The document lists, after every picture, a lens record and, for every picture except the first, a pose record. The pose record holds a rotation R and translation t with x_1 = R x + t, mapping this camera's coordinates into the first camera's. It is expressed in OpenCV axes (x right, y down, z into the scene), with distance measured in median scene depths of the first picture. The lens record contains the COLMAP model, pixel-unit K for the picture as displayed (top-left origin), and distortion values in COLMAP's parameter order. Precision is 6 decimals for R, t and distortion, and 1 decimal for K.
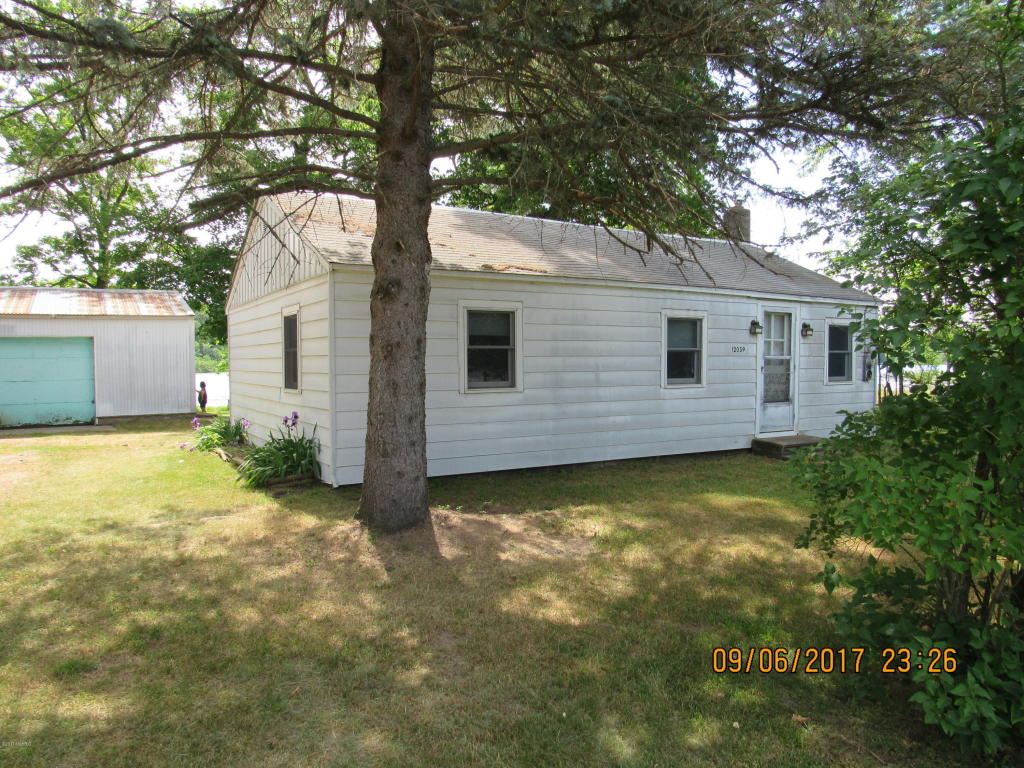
lens RADIAL K [[727.8, 0, 511.9], [0, 727.8, 385.1], [0, 0, 1]] dist [-0.039615, 0.006521]
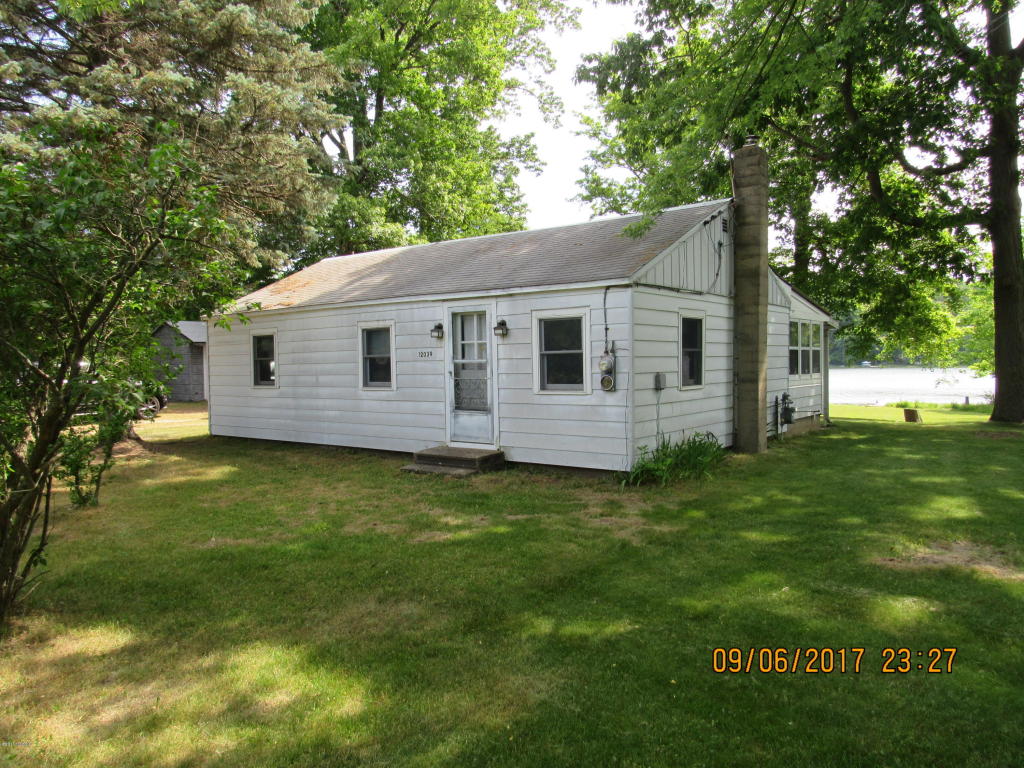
lens RADIAL K [[727.8, 0, 512.2], [0, 727.8, 385.2], [0, 0, 1]] dist [-0.039615, 0.006521]
pose [[0.369673, 0.019830, -0.928950, 1.366573], [-0.017479, 0.999744, 0.014386, -0.024448], [0.928998, 0.010919, 0.369924, 0.781715]]
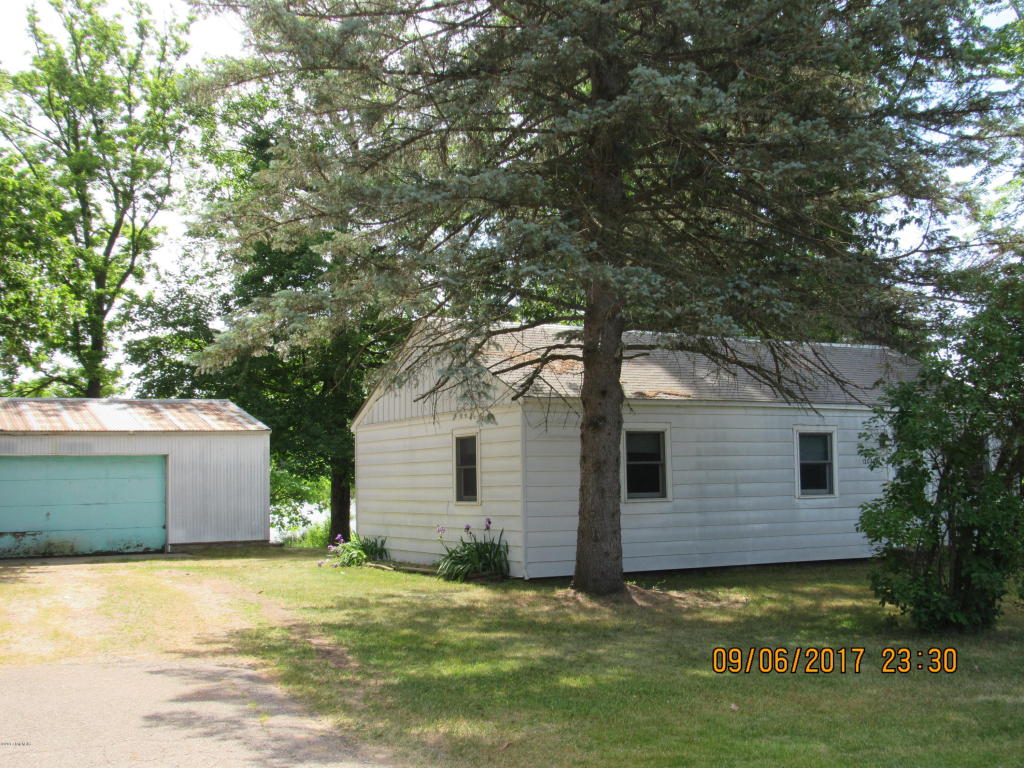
lens RADIAL K [[1195.0, 0, 512.6], [0, 1195.0, 383.1], [0, 0, 1]] dist [-0.072508, 0.000000]
pose [[0.999071, -0.013964, -0.040762, -0.137123], [0.009097, 0.993065, -0.117212, 0.036482], [0.042116, 0.116732, 0.992270, -0.774471]]
